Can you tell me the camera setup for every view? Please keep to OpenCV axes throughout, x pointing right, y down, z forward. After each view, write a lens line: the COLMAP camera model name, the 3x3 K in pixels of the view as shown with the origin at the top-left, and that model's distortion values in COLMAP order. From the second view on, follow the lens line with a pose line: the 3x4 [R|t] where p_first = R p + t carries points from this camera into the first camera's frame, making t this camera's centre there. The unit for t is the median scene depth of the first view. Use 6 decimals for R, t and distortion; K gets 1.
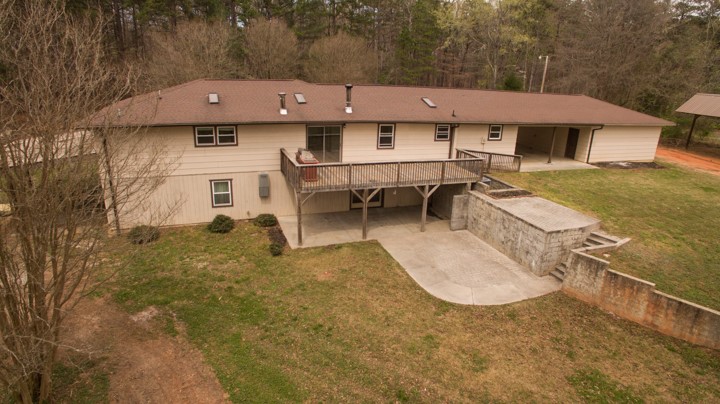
lens RADIAL K [[420.4, 0, 360.0], [0, 420.4, 202.0], [0, 0, 1]] dist [-0.126679, 0.087581]
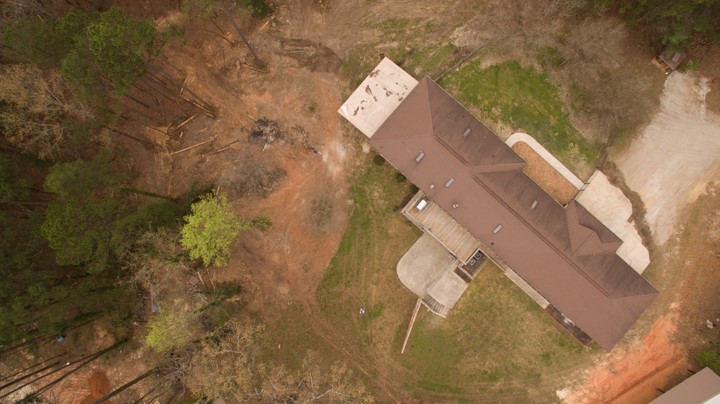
lens RADIAL K [[420.4, 0, 360.0], [0, 420.4, 202.0], [0, 0, 1]] dist [-0.126679, 0.087581]
pose [[0.482901, 0.872434, -0.075272, -0.151069], [-0.241960, 0.215551, 0.946041, -2.794087], [0.841583, -0.438631, 0.315184, -0.128305]]
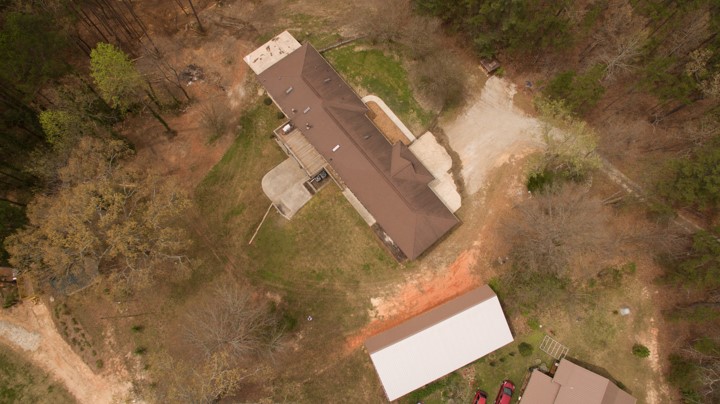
lens RADIAL K [[420.4, 0, 360.0], [0, 420.4, 202.0], [0, 0, 1]] dist [-0.126679, 0.087581]
pose [[0.335481, 0.905644, -0.259347, 1.698149], [-0.337548, 0.372584, 0.864432, -3.428377], [0.879496, -0.202458, 0.430693, -0.052802]]
